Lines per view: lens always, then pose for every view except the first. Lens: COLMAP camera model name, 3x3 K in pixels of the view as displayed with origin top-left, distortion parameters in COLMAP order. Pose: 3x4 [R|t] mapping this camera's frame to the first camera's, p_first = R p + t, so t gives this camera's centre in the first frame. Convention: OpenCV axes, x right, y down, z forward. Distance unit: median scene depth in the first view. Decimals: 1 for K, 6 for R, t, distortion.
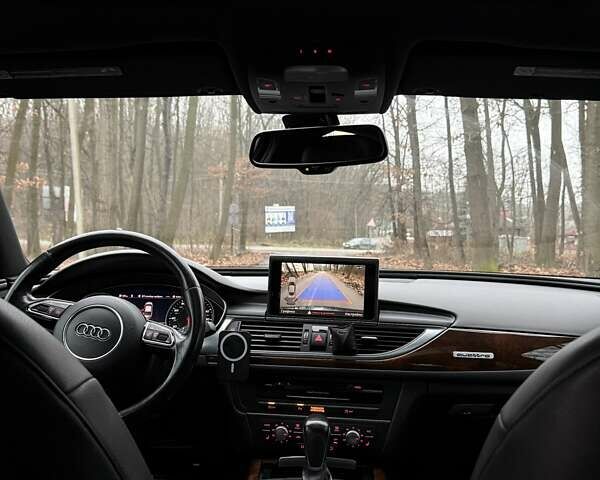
lens RADIAL K [[729.9, 0, 298.8], [0, 729.9, 226.4], [0, 0, 1]] dist [0.084788, -0.038366]
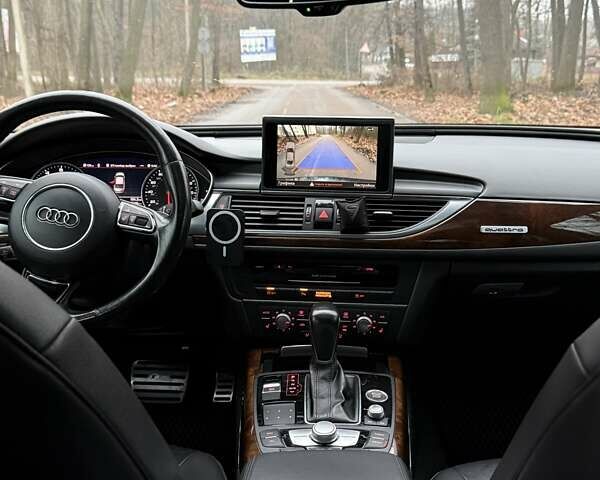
lens RADIAL K [[824.4, 0, 300.0], [0, 824.4, 240.0], [0, 0, 1]] dist [0.130671, -0.334616]
pose [[0.999523, -0.024798, 0.018413, -0.018933], [0.020154, 0.975378, 0.219616, -0.029849], [-0.023406, -0.219140, 0.975413, 0.055005]]
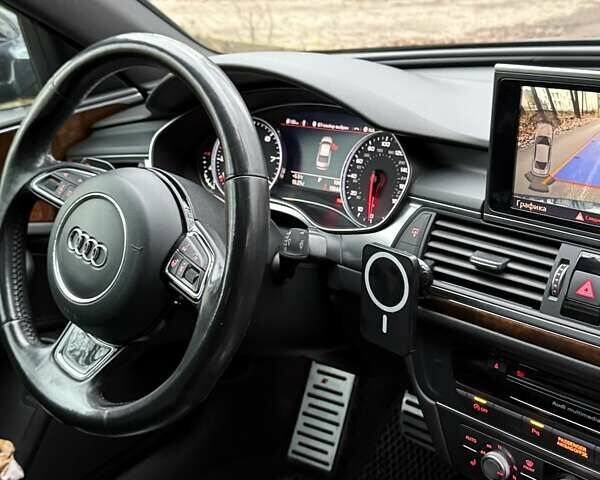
lens RADIAL K [[824.4, 0, 300.0], [0, 824.4, 240.0], [0, 0, 1]] dist [0.130671, -0.334616]
pose [[0.804647, 0.133465, -0.578559, 0.158911], [0.089926, 0.935775, 0.340937, -0.039225], [0.586904, -0.326362, 0.740967, 0.582517]]
